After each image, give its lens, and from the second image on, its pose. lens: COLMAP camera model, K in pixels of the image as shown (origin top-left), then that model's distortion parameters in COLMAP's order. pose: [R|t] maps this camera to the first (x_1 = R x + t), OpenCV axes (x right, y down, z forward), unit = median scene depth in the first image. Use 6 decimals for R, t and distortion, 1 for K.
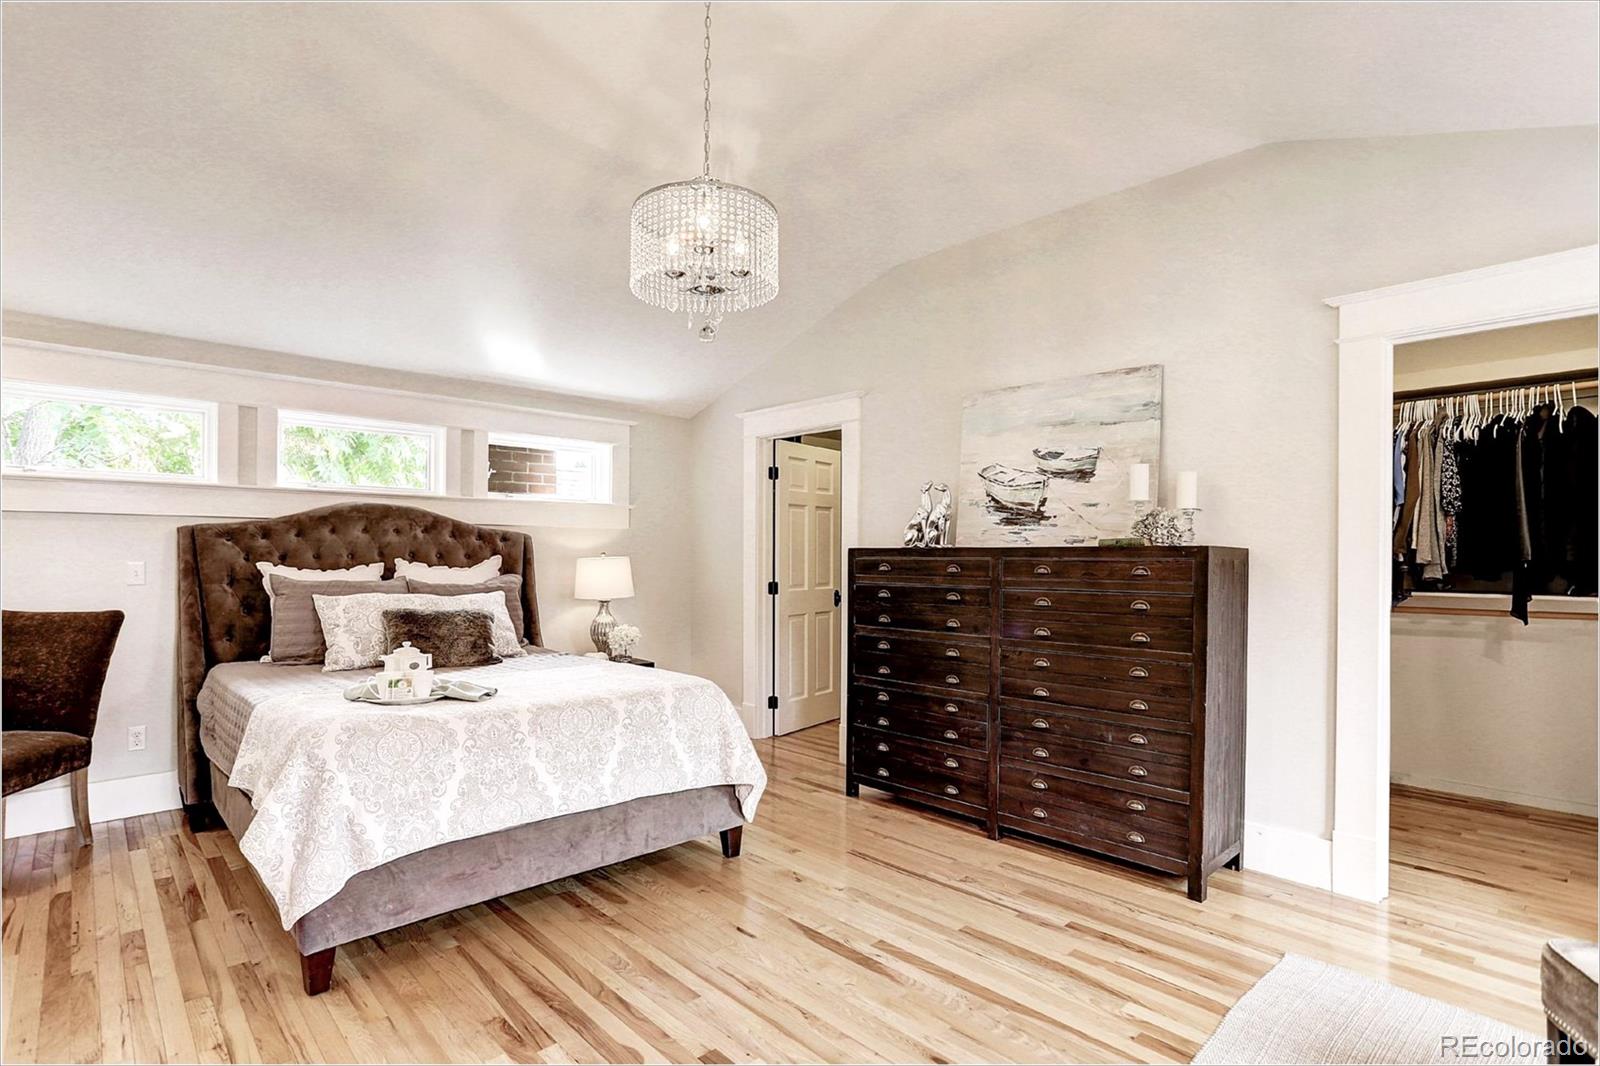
lens RADIAL K [[770.8, 0, 783.6], [0, 770.8, 537.7], [0, 0, 1]] dist [-0.036100, 0.000421]
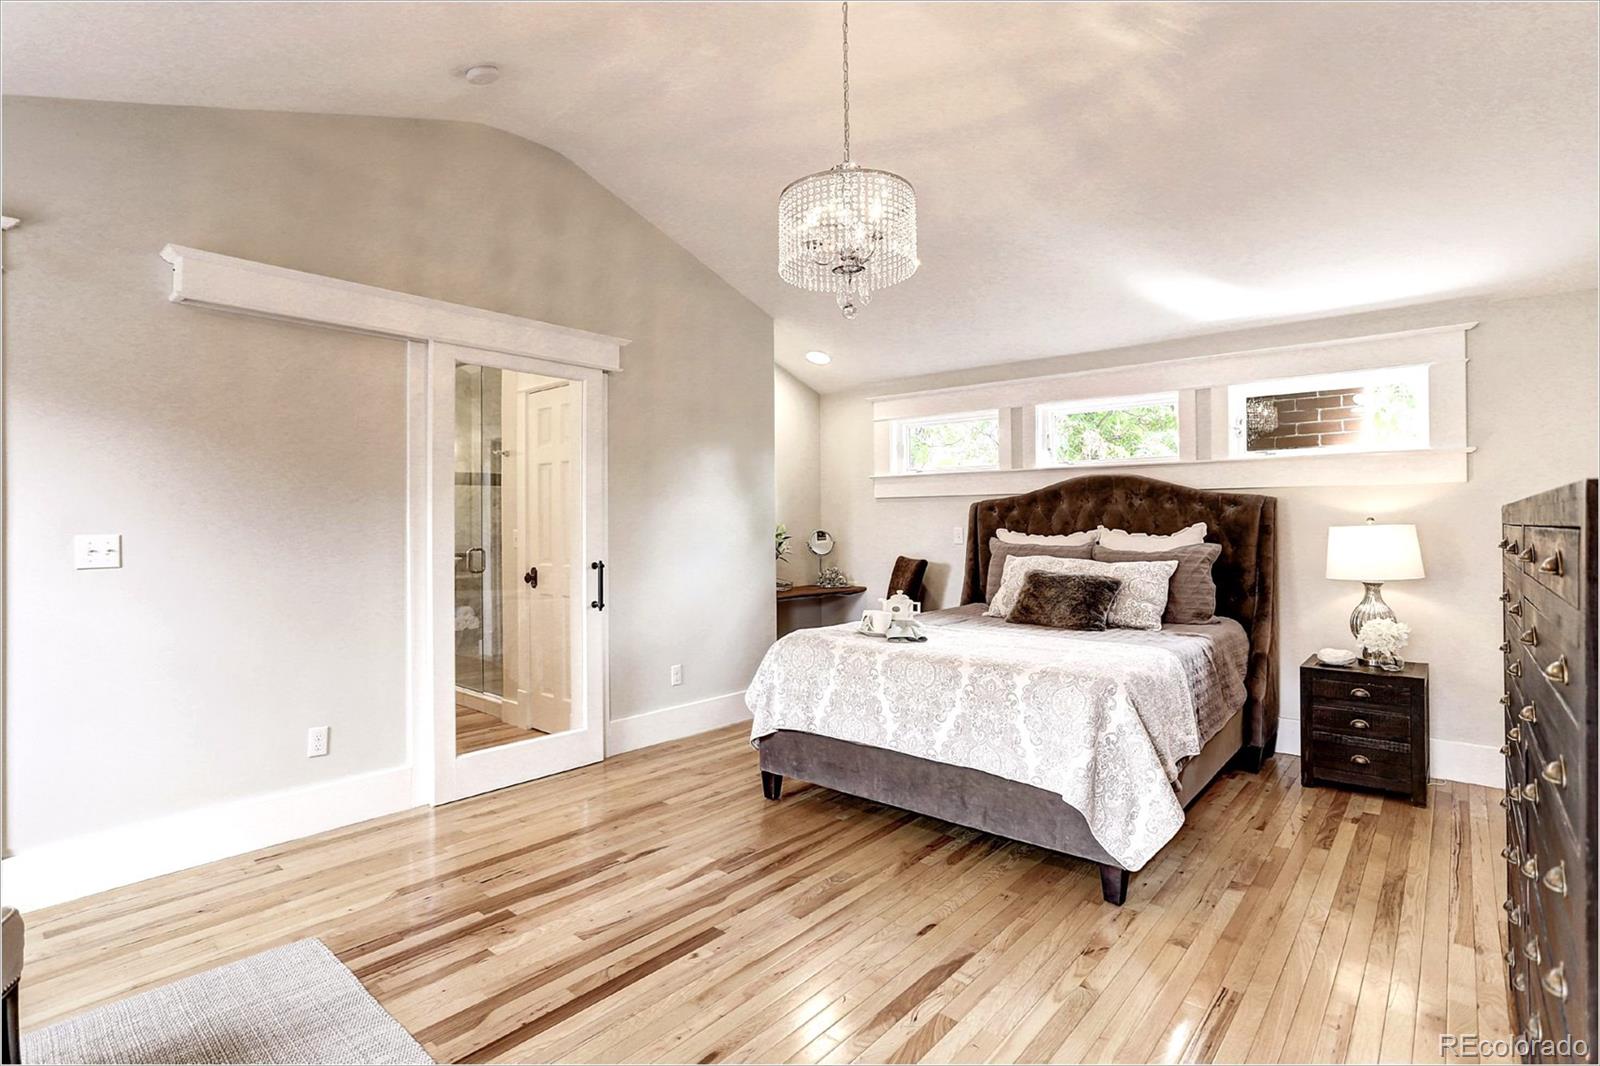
lens RADIAL K [[779.1, 0, 800.1], [0, 779.1, 509.4], [0, 0, 1]] dist [-0.037732, 0.000288]
pose [[0.113493, -0.022620, -0.993281, 0.757561], [0.024531, 0.999500, -0.019959, 0.021588], [0.993236, -0.022102, 0.113991, 0.658084]]
